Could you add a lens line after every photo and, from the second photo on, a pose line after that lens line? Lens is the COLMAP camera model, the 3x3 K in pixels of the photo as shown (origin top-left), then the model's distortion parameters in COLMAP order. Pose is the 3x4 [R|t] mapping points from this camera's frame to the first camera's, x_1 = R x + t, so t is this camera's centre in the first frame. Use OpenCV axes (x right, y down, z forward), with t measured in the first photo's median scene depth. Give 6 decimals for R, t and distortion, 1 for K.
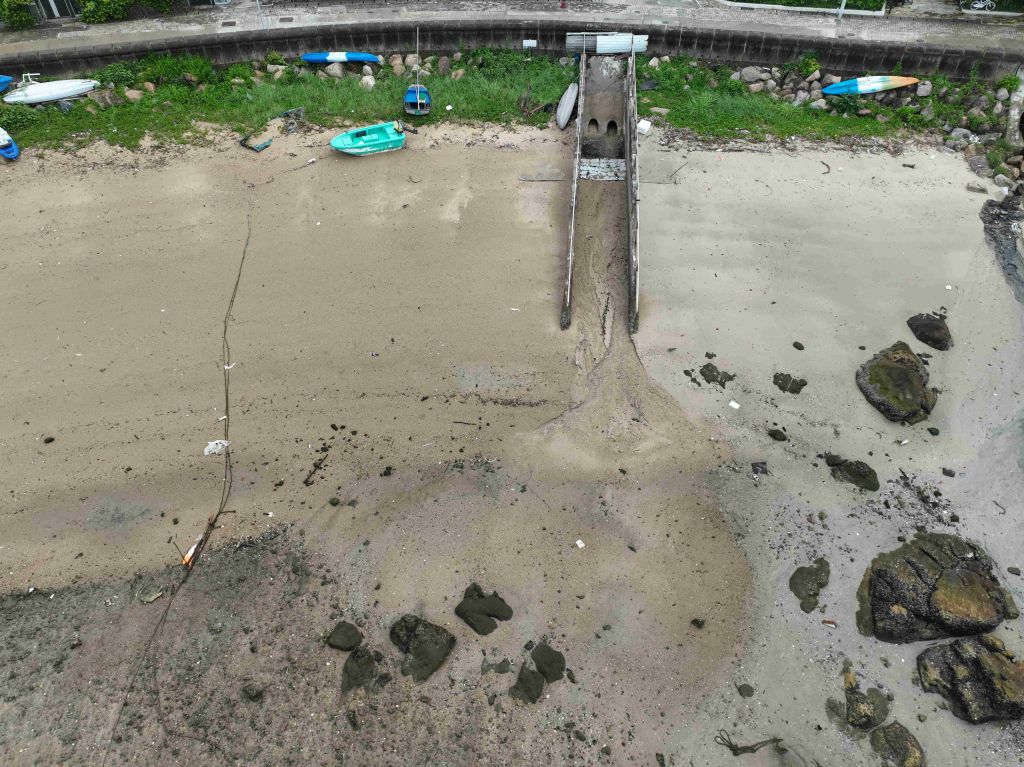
lens RADIAL K [[715.1, 0, 512.0], [0, 715.1, 383.5], [0, 0, 1]] dist [-0.007136, 0.025770]
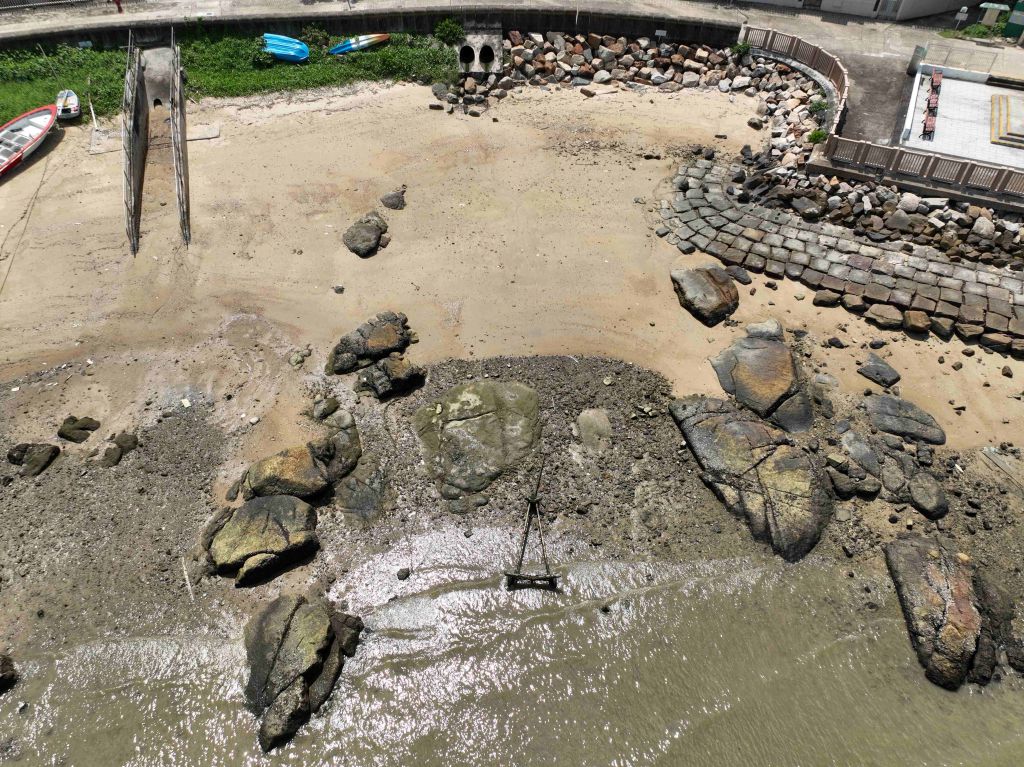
lens RADIAL K [[715.1, 0, 512.0], [0, 715.1, 383.5], [0, 0, 1]] dist [-0.007136, 0.025770]
pose [[0.925557, -0.262710, 0.272630, 0.276151], [0.257228, 0.964707, 0.056335, 0.250867], [-0.277808, 0.017987, 0.960468, -0.458170]]
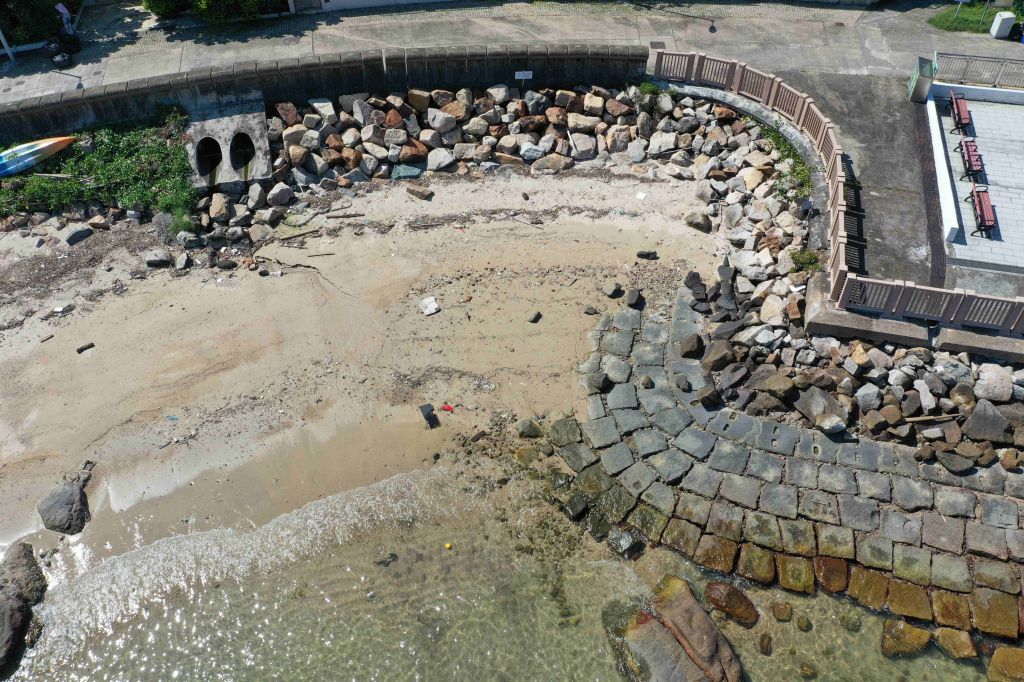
lens RADIAL K [[797.2, 0, 507.9], [0, 797.2, 343.2], [0, 0, 1]] dist [-0.005820, -0.003831]
pose [[0.845908, -0.398419, 0.354546, 0.689024], [0.395547, 0.914593, 0.084038, -0.108957], [-0.357747, 0.069151, 0.931255, 0.000434]]
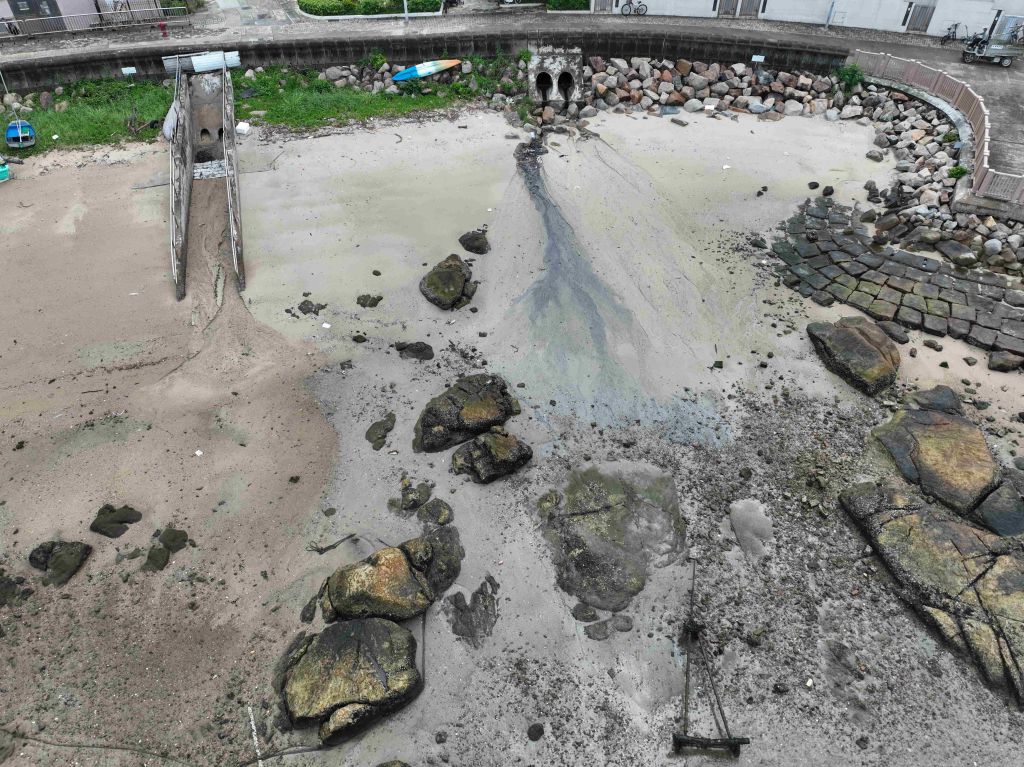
lens RADIAL K [[715.1, 0, 512.0], [0, 715.1, 383.5], [0, 0, 1]] dist [-0.007136, 0.025770]
pose [[0.931600, -0.242633, 0.270647, 0.208975], [0.250110, 0.968192, 0.007067, 0.167335], [-0.263753, 0.061108, 0.962653, -0.238644]]
